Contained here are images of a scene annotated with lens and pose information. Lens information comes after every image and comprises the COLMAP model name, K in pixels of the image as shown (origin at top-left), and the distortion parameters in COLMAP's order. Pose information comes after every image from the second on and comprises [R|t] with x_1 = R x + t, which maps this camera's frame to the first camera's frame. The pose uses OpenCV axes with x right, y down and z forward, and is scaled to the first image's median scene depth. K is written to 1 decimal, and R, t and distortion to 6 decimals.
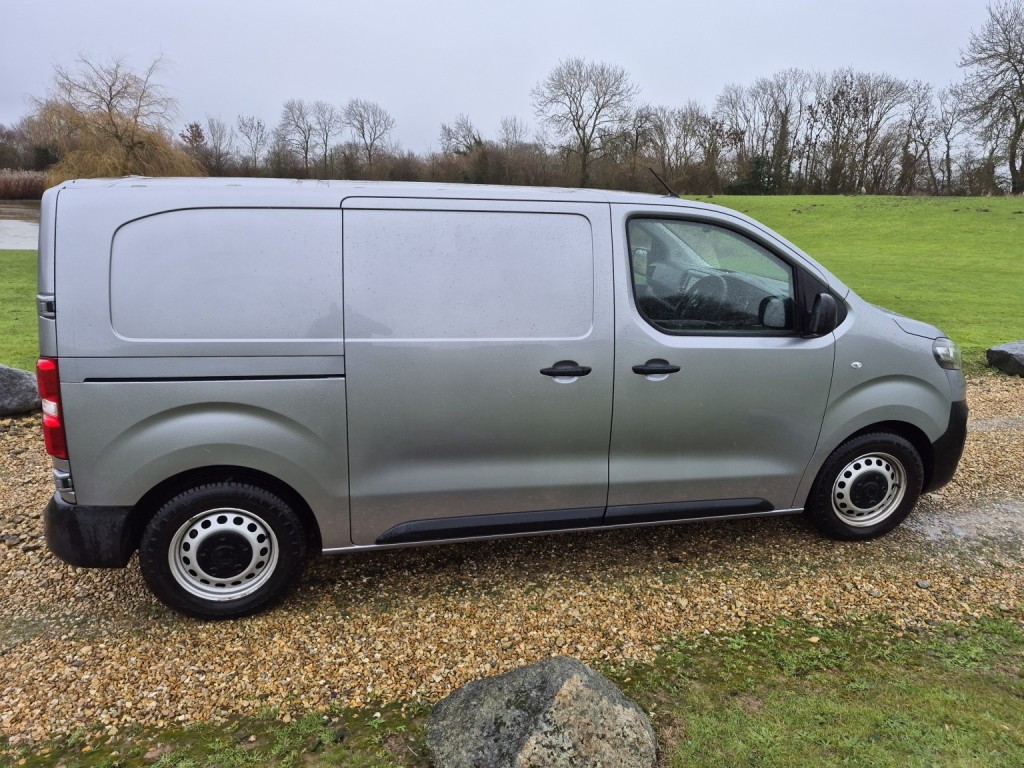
lens RADIAL K [[714.2, 0, 512.0], [0, 714.2, 384.0], [0, 0, 1]] dist [0.047106, -0.036379]
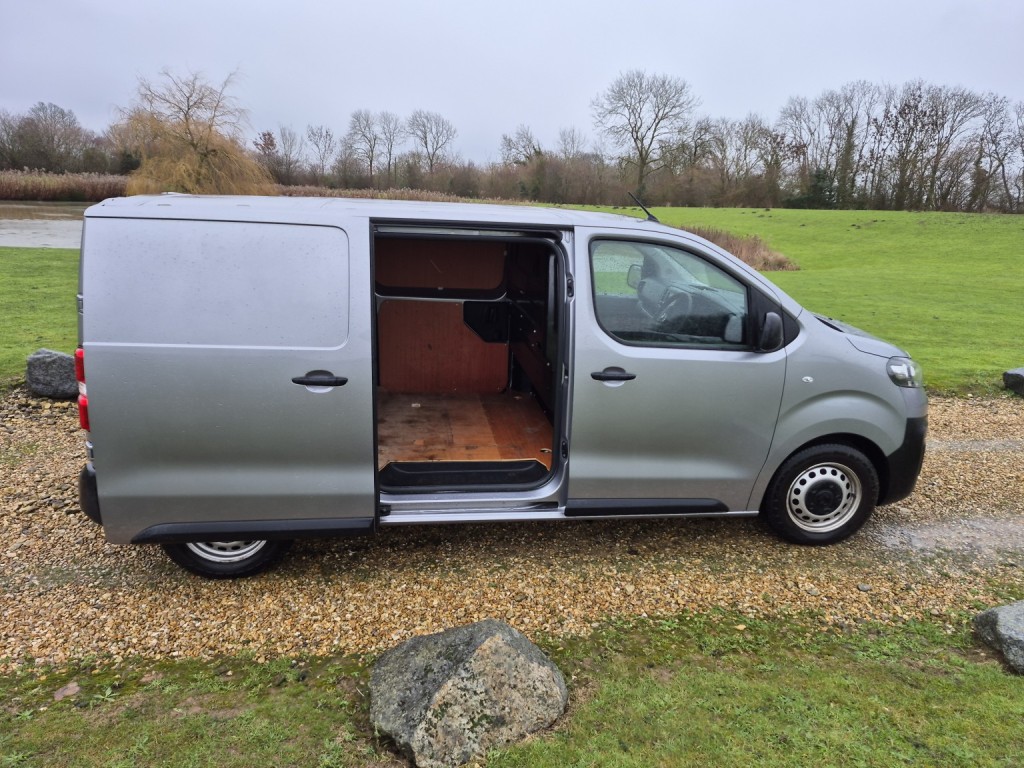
lens RADIAL K [[718.8, 0, 519.2], [0, 718.8, 388.1], [0, 0, 1]] dist [0.065231, -0.057139]
pose [[0.996045, 0.037452, -0.080576, 0.128006], [-0.037942, 0.999269, -0.004569, 0.007140], [0.080346, 0.007609, 0.996738, -0.104982]]
